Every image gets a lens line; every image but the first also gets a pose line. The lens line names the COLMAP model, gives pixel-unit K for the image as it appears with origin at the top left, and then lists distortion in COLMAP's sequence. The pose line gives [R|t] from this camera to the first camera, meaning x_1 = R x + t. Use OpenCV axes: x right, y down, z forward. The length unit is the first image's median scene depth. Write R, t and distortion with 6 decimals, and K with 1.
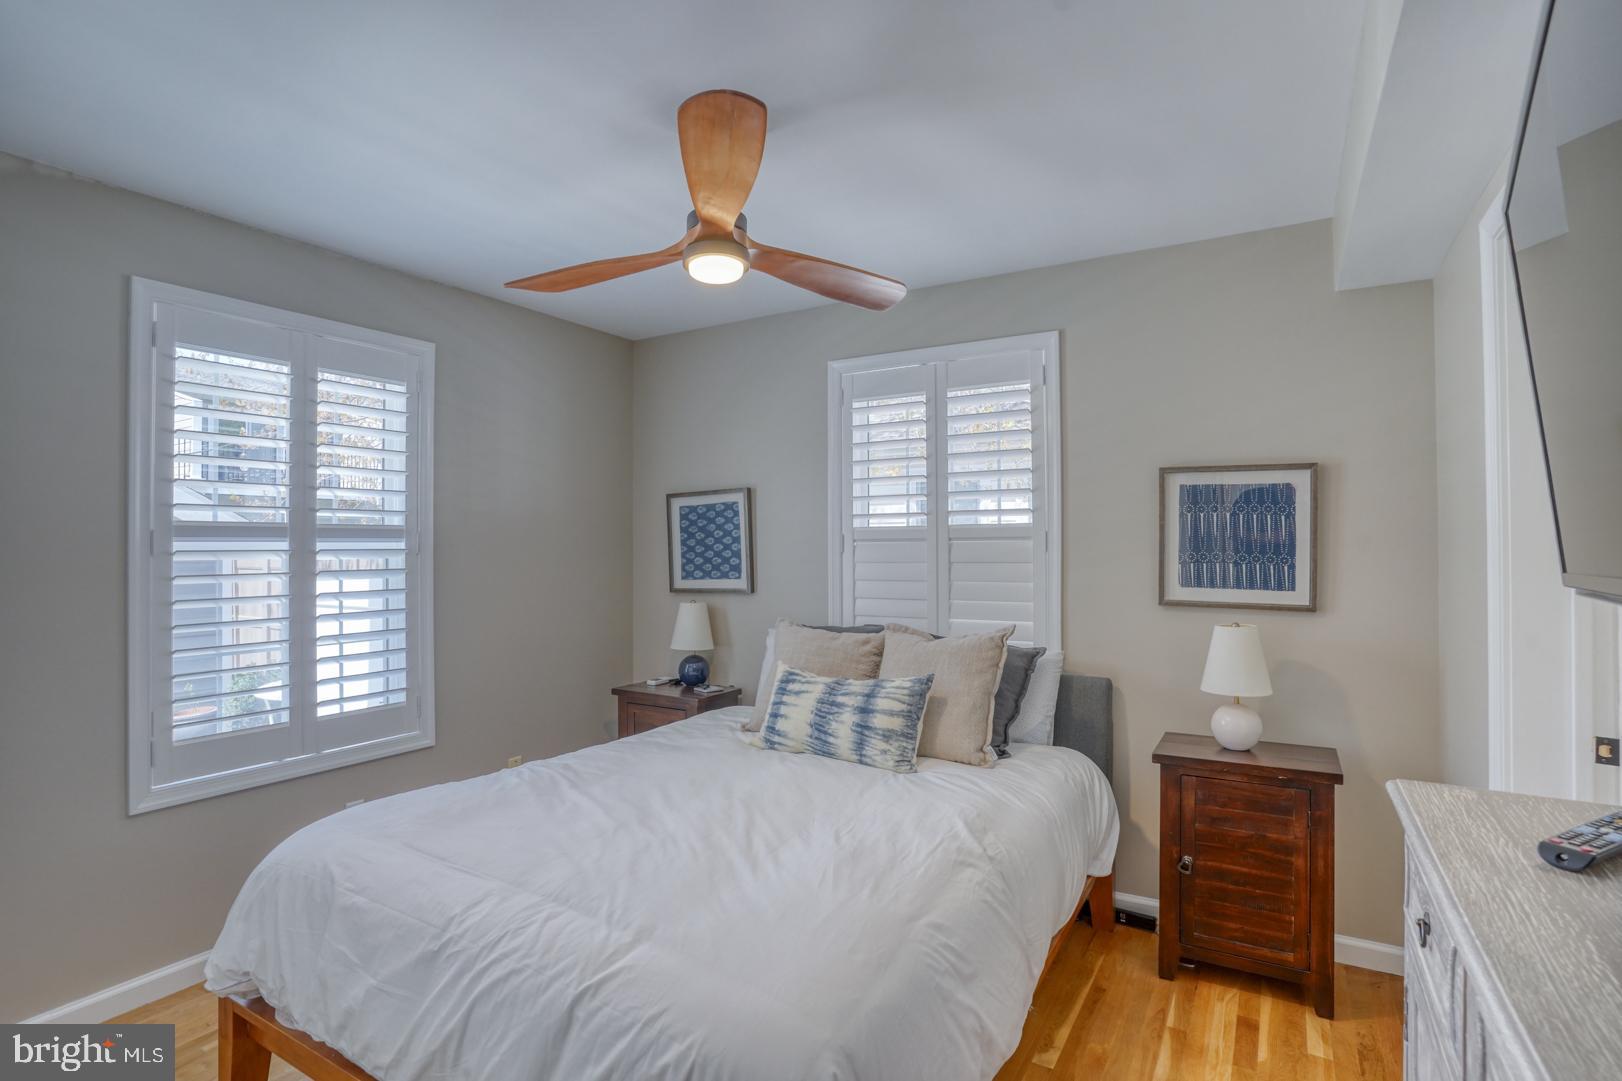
lens RADIAL K [[800.8, 0, 810.2], [0, 800.8, 533.3], [0, 0, 1]] dist [-0.066890, 0.027182]
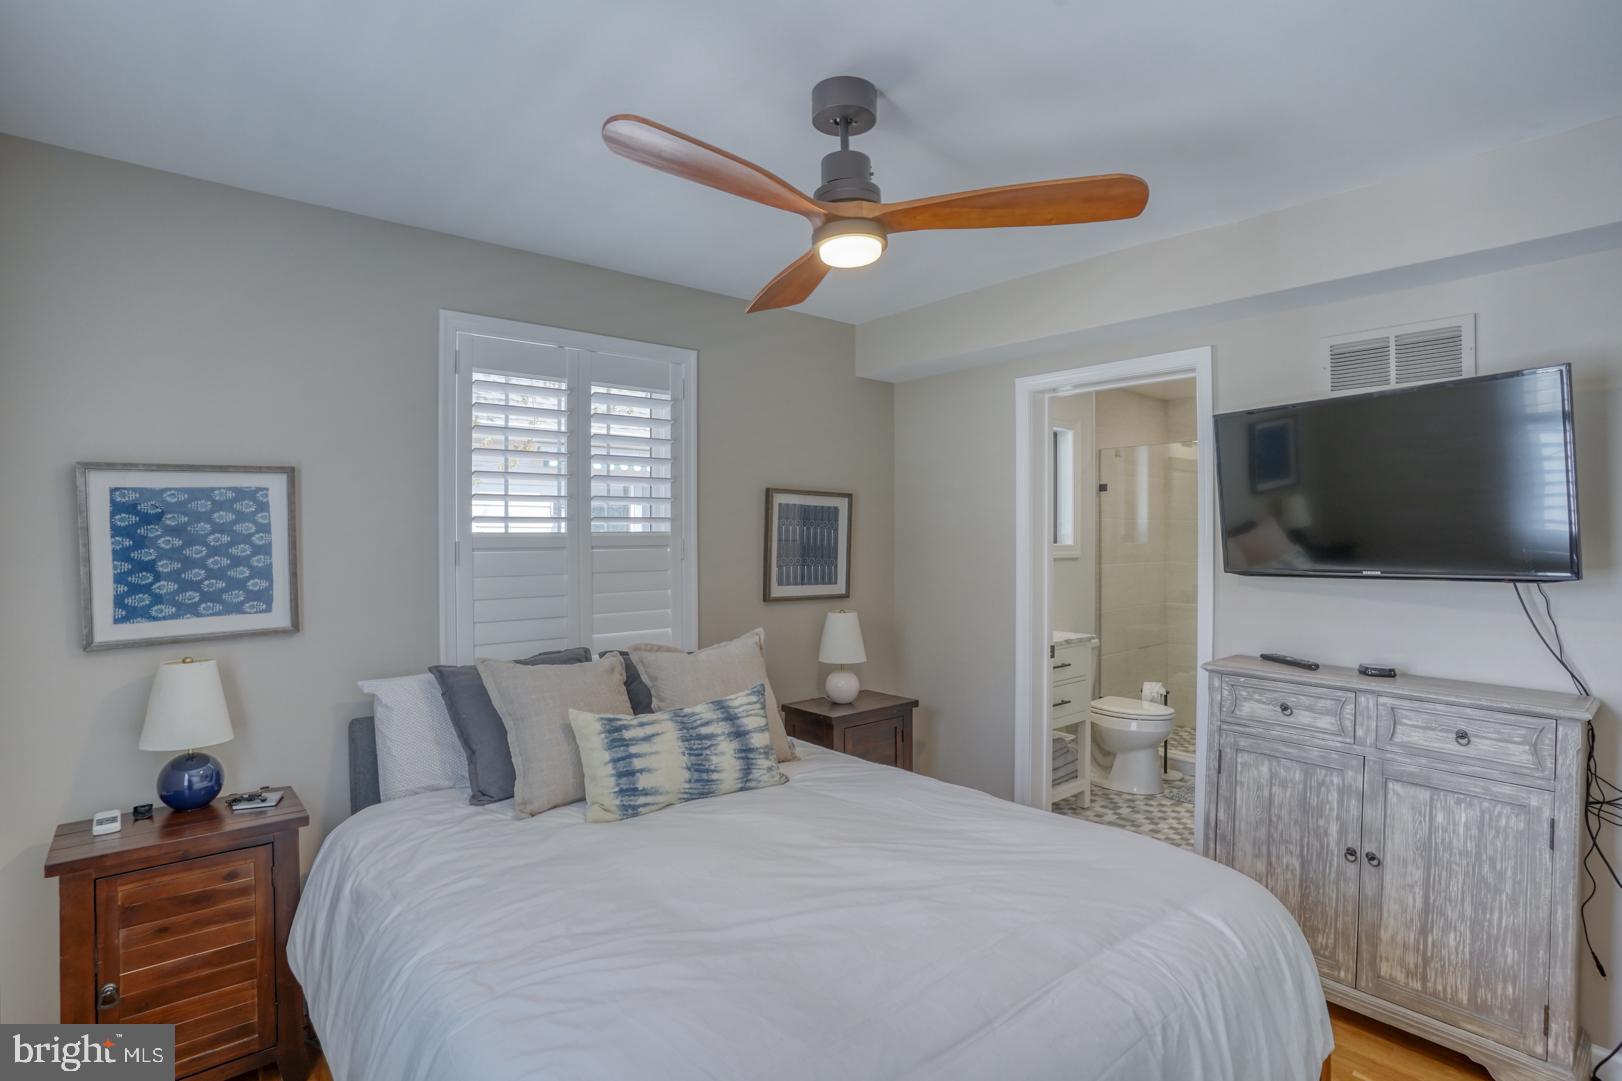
lens RADIAL K [[800.8, 0, 810.2], [0, 800.8, 533.3], [0, 0, 1]] dist [-0.066890, 0.027182]
pose [[0.323267, 0.006887, 0.946283, -0.624975], [-0.013939, 0.999900, -0.002515, -0.010307], [-0.946205, -0.012377, 0.323331, 0.488100]]
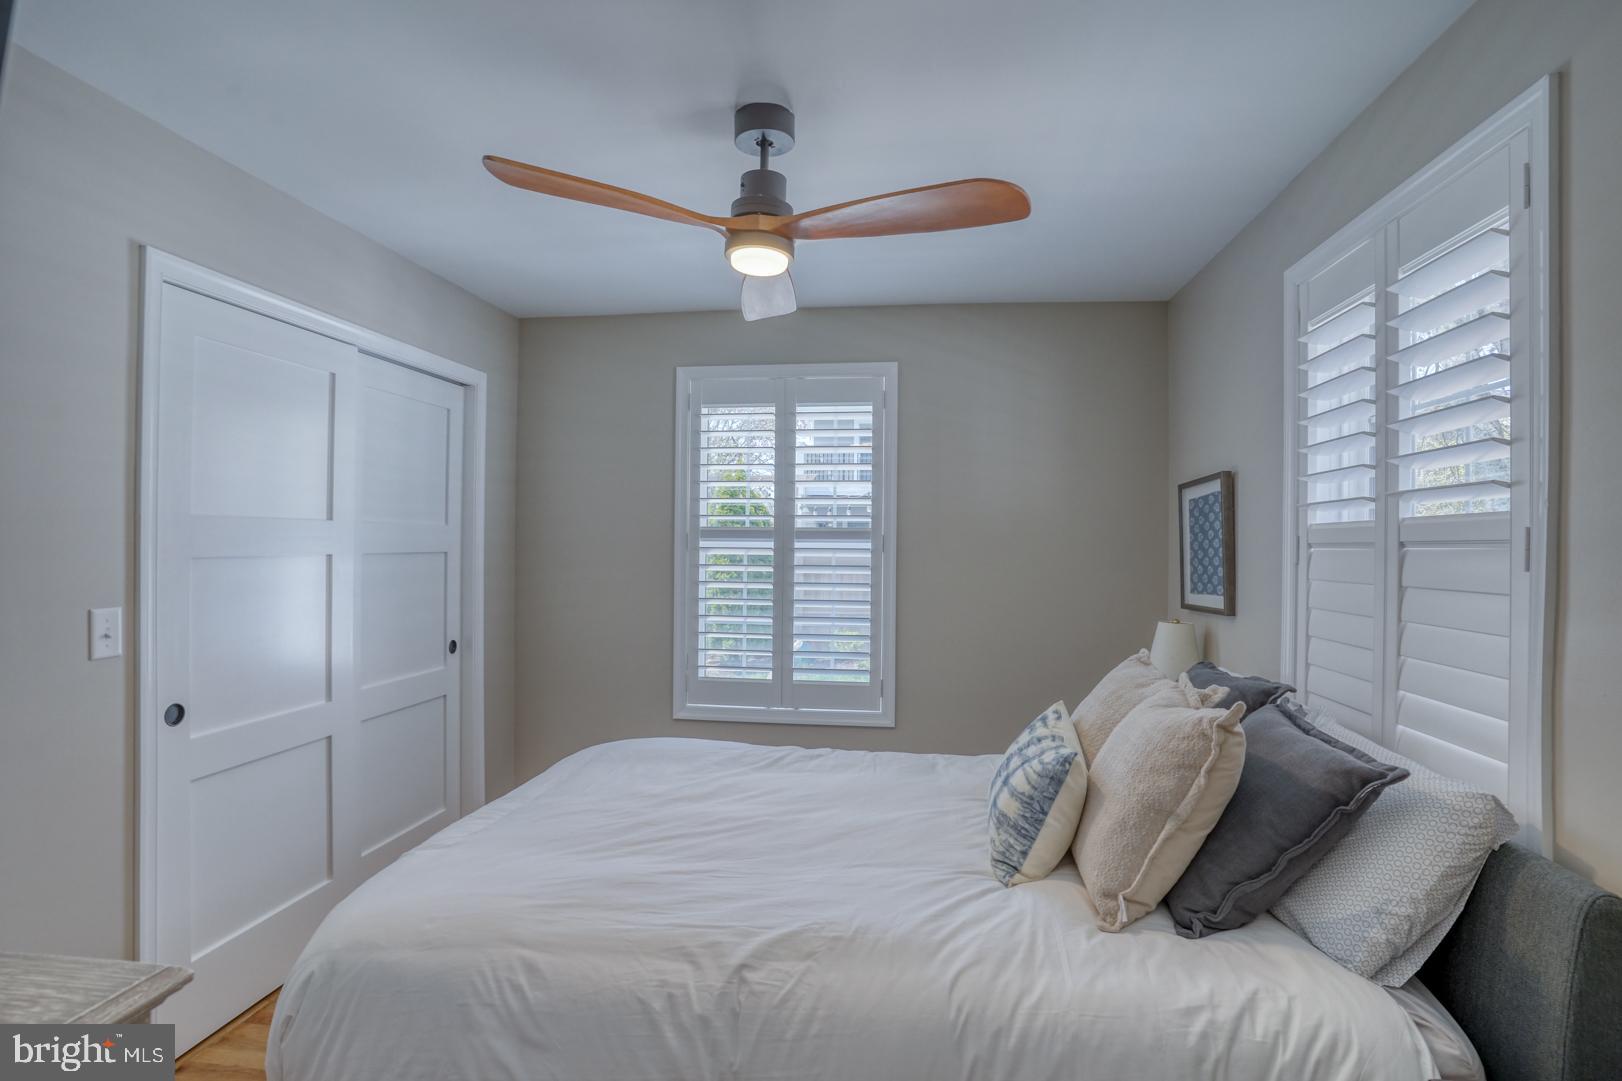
lens RADIAL K [[823.5, 0, 811.0], [0, 823.5, 540.5], [0, 0, 1]] dist [-0.049698, 0.000359]
pose [[0.409610, 0.004155, -0.912251, 0.523072], [0.001221, 0.999986, 0.005103, 0.002202], [0.912260, -0.003204, 0.409600, 0.422867]]
